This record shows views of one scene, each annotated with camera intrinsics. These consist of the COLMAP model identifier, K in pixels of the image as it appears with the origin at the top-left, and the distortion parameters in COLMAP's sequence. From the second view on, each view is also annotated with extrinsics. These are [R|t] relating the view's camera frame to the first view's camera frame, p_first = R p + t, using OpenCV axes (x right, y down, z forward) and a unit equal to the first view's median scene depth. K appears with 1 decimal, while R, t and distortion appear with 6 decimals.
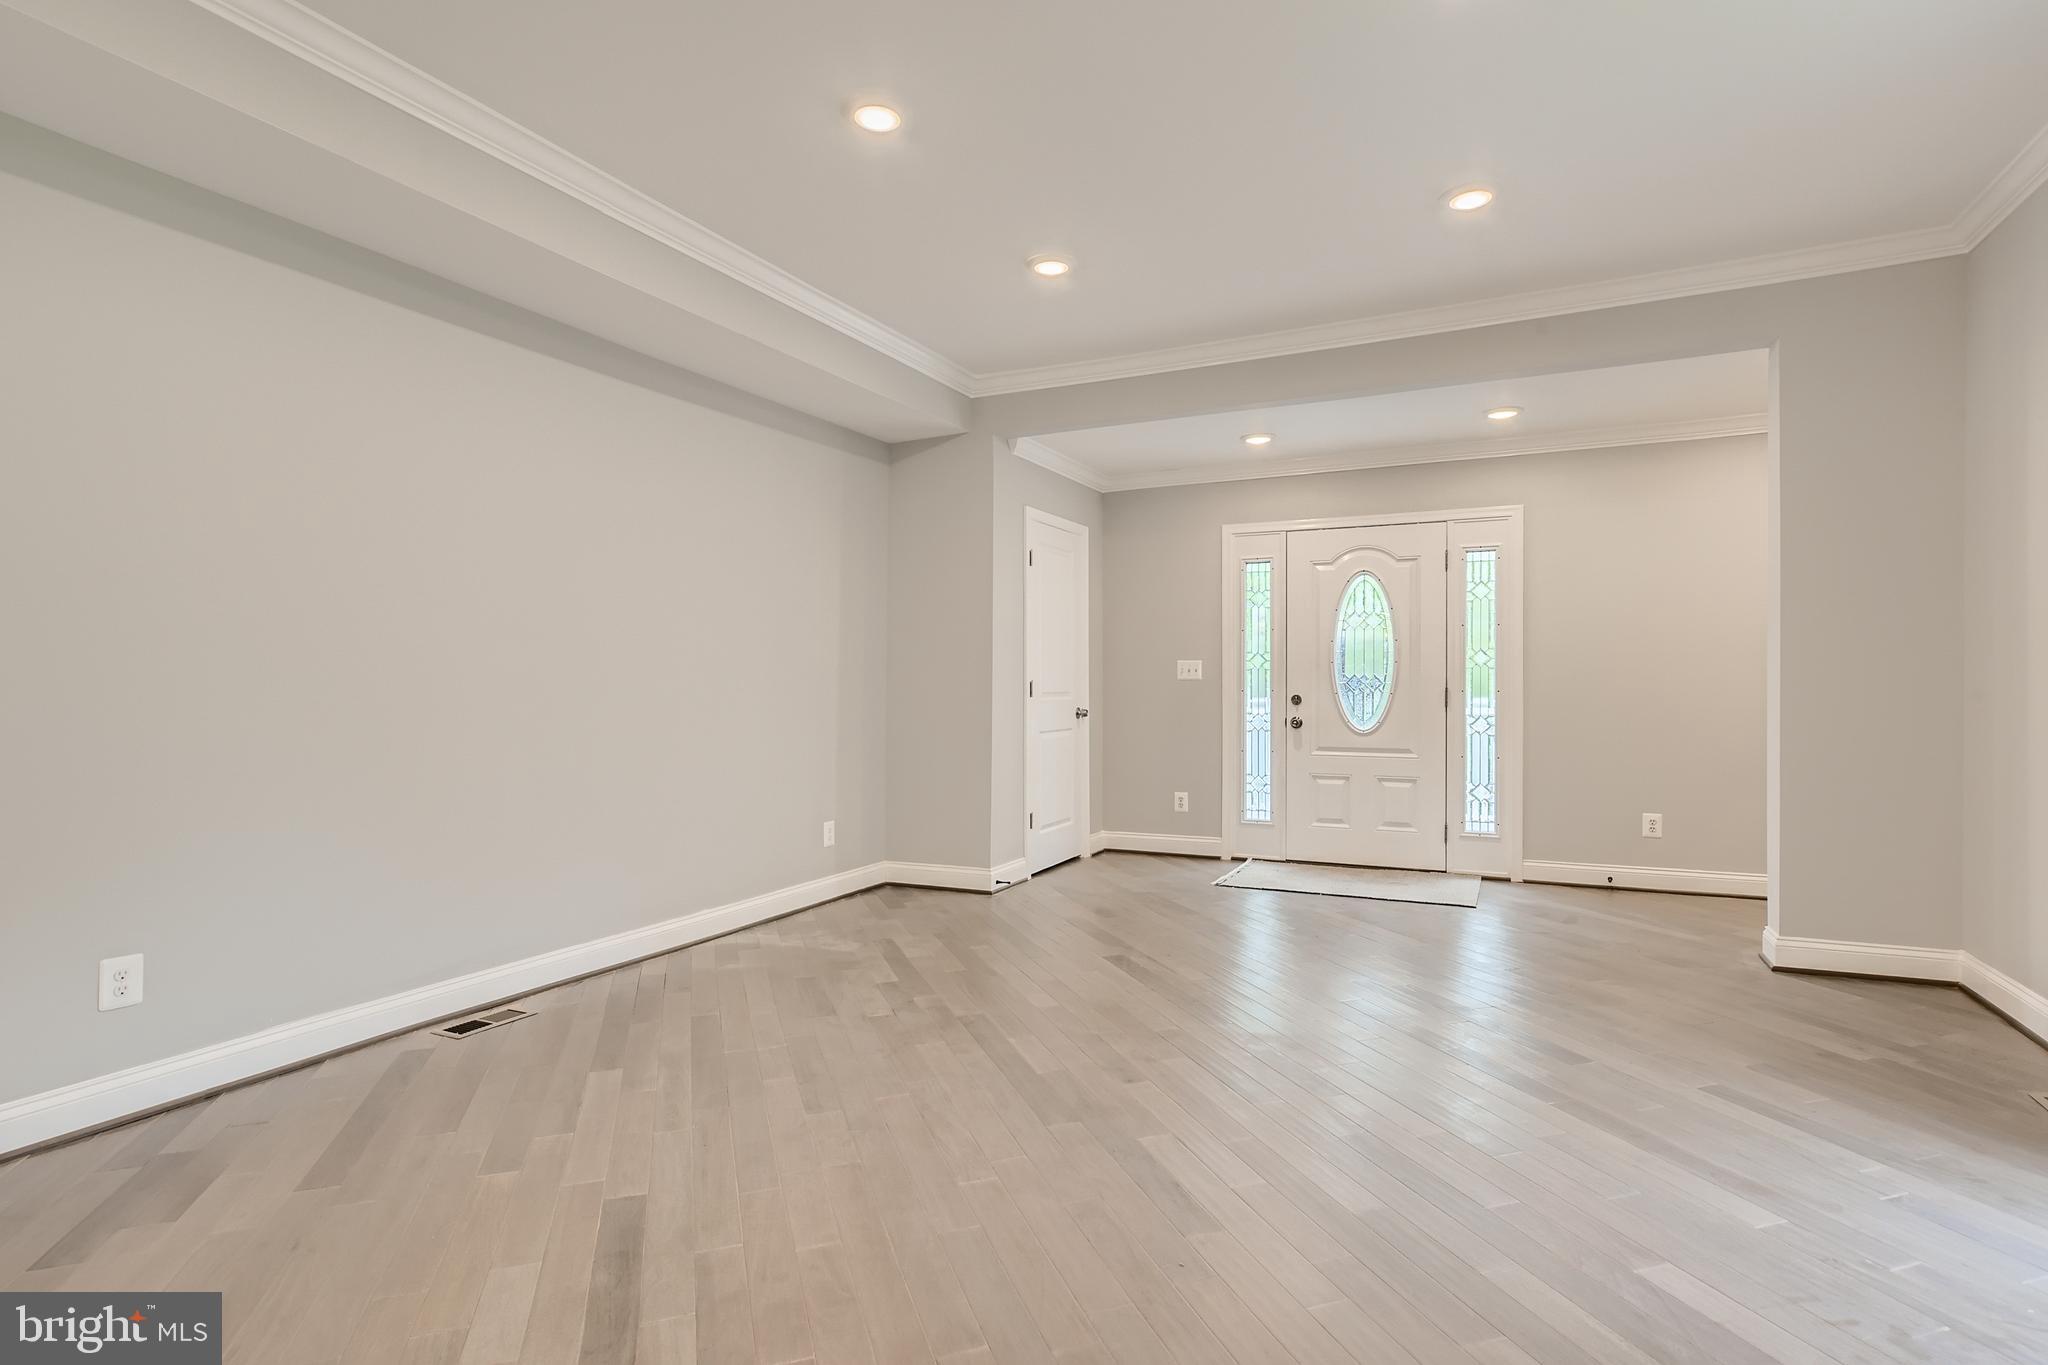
lens RADIAL K [[1031.4, 0, 1026.8], [0, 1031.4, 676.9], [0, 0, 1]] dist [-0.000020, 0.001192]
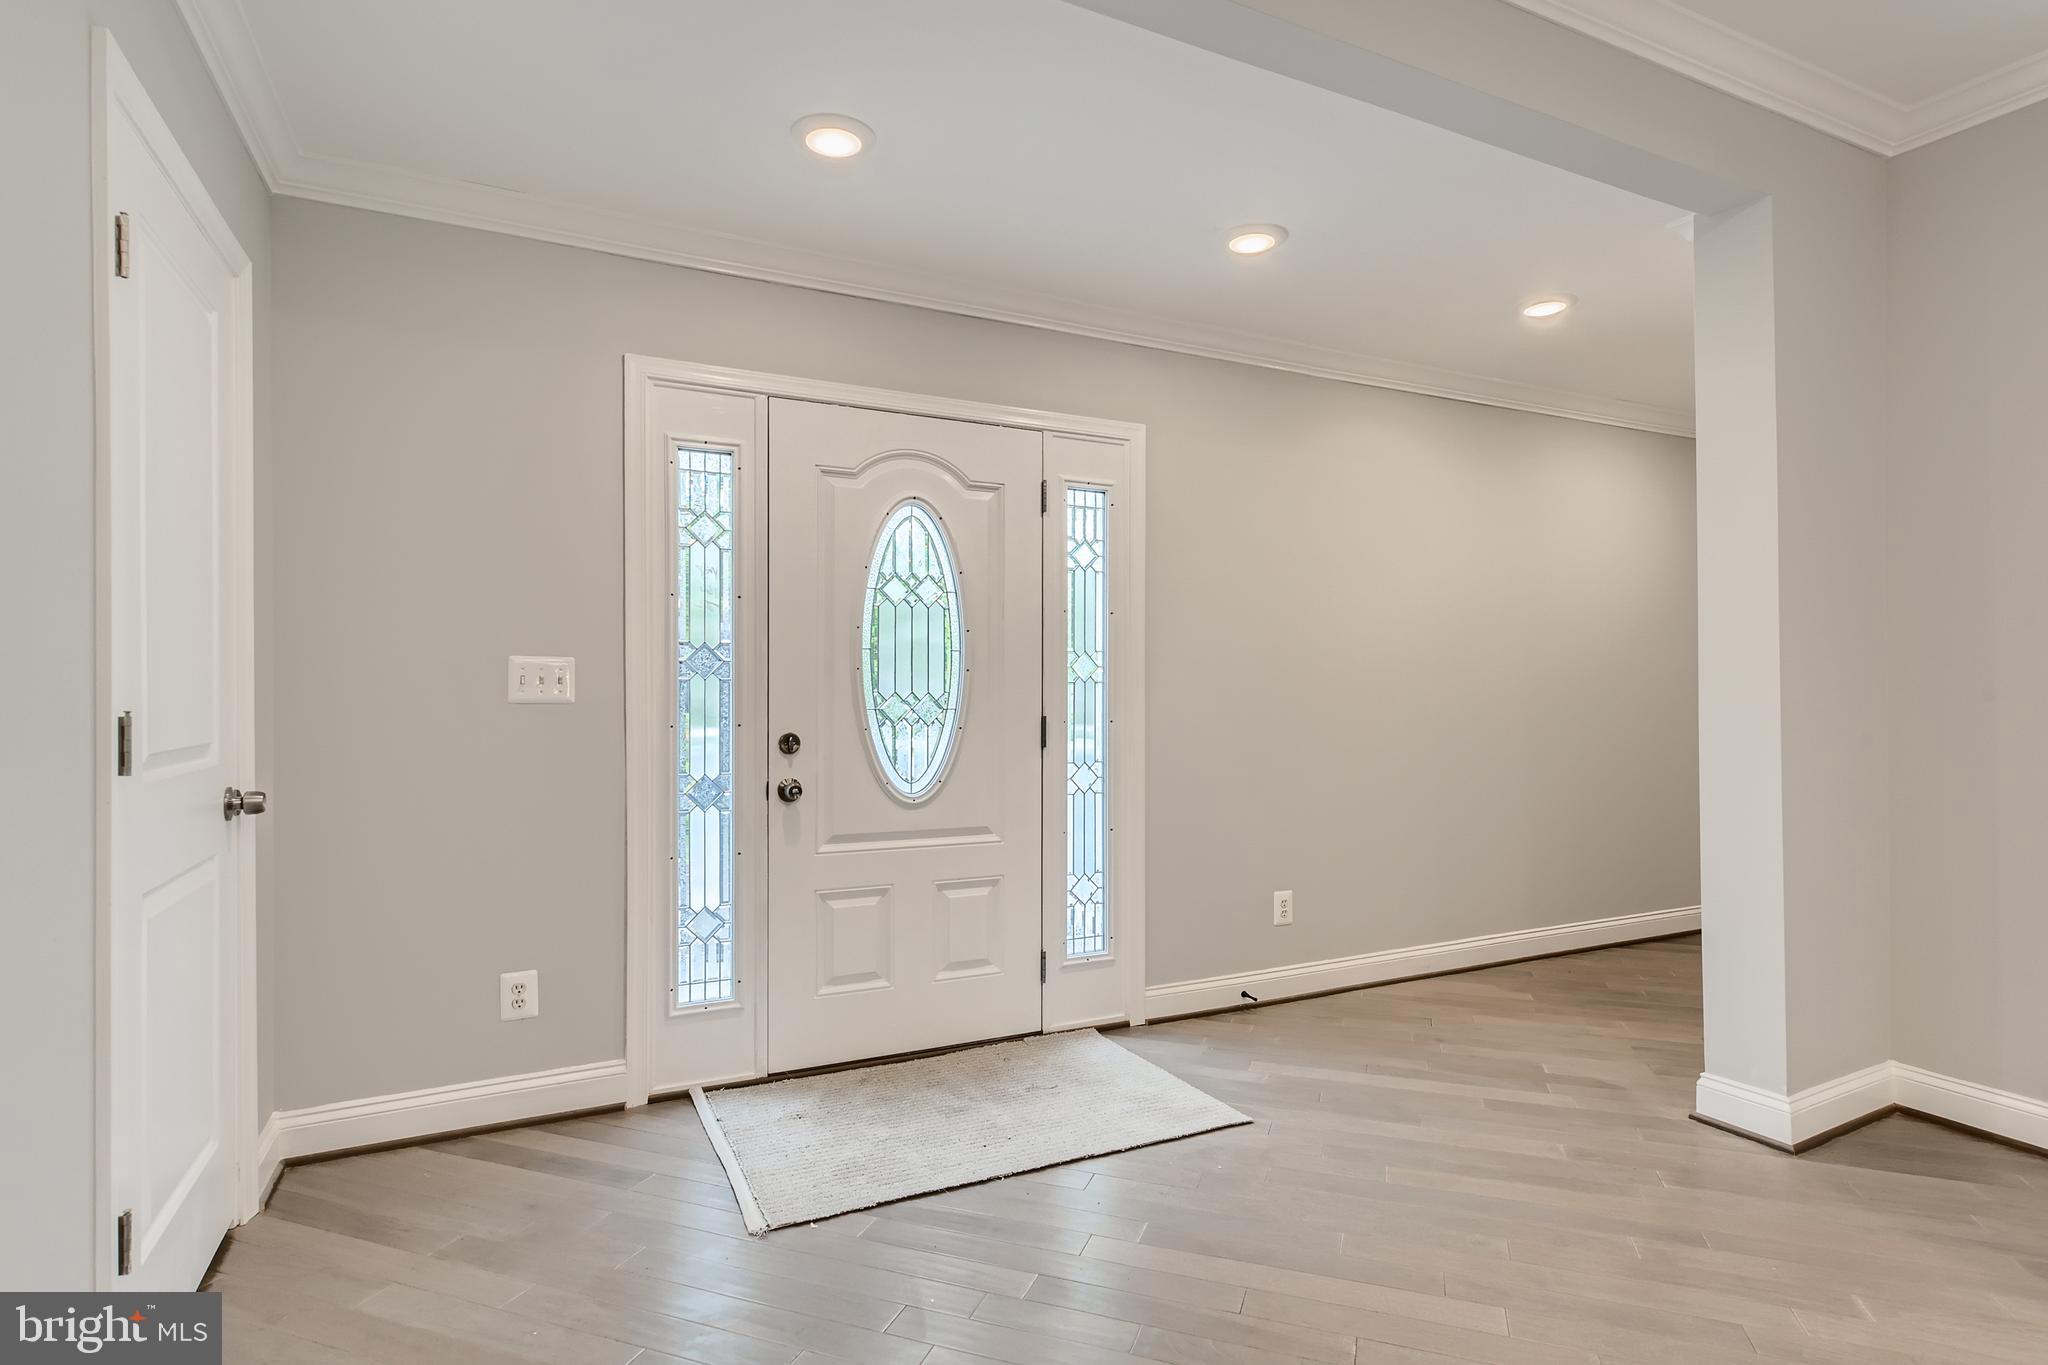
lens RADIAL K [[1038.8, 0, 1022.6], [0, 1038.8, 693.3], [0, 0, 1]] dist [-0.001571, 0.000526]
pose [[0.616317, 0.001708, 0.787496, -0.059581], [-0.008737, 0.999951, 0.004669, -0.004807], [-0.787450, -0.009758, 0.616302, 0.621223]]
